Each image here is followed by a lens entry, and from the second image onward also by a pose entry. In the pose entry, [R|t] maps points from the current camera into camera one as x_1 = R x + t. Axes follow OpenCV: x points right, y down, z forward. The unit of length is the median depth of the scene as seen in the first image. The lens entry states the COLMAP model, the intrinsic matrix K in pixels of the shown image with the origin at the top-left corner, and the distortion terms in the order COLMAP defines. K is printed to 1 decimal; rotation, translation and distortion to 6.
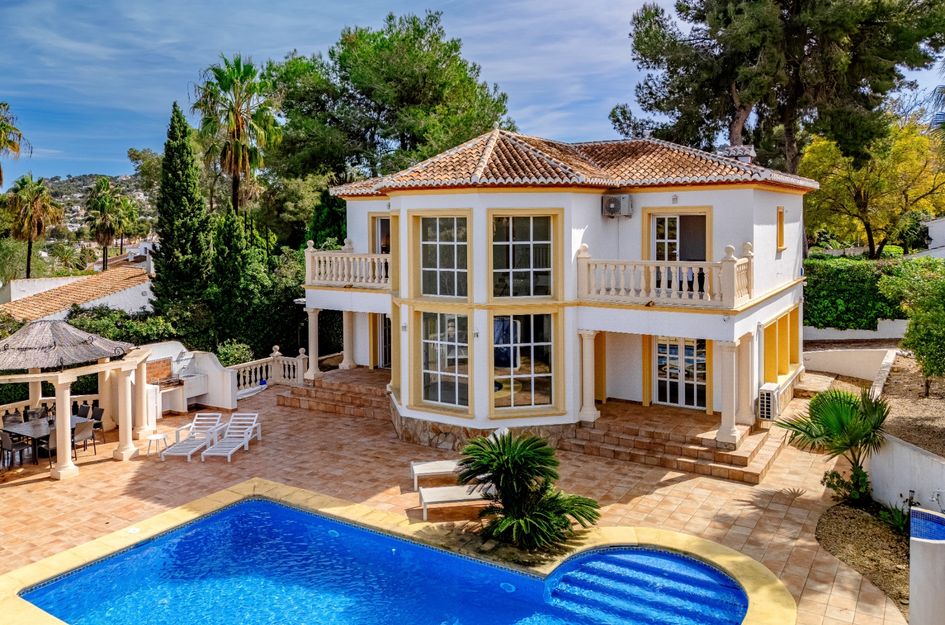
lens RADIAL K [[701.6, 0, 472.3], [0, 701.6, 243.6], [0, 0, 1]] dist [0.005642, 0.004809]
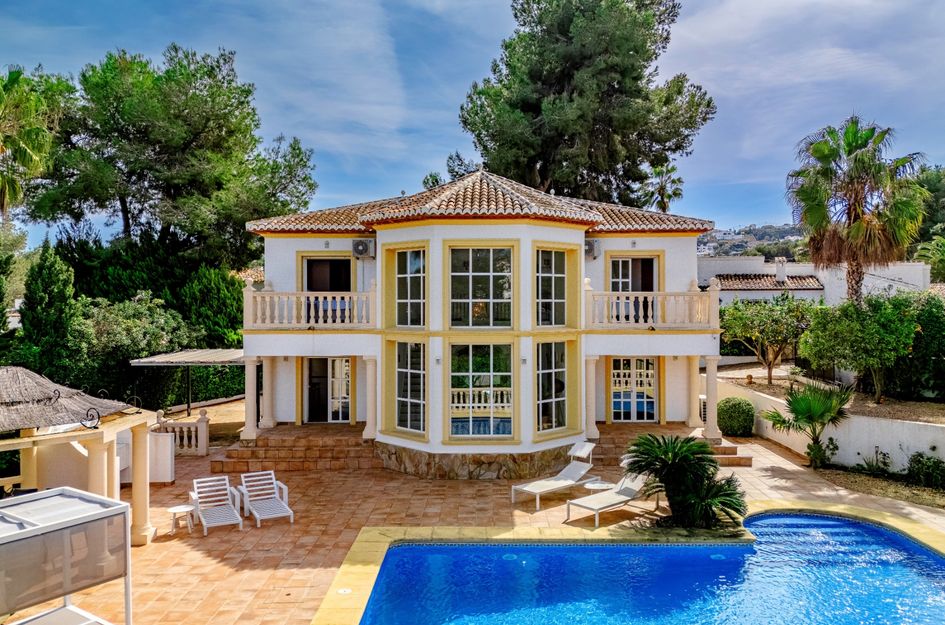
lens RADIAL K [[684.8, 0, 472.5], [0, 684.8, 312.5], [0, 0, 1]] dist [0.005803, 0.000502]
pose [[0.858138, -0.001339, 0.513418, -0.550762], [0.011893, 0.999780, -0.017272, 0.071329], [-0.513282, 0.020928, 0.857965, 0.168568]]
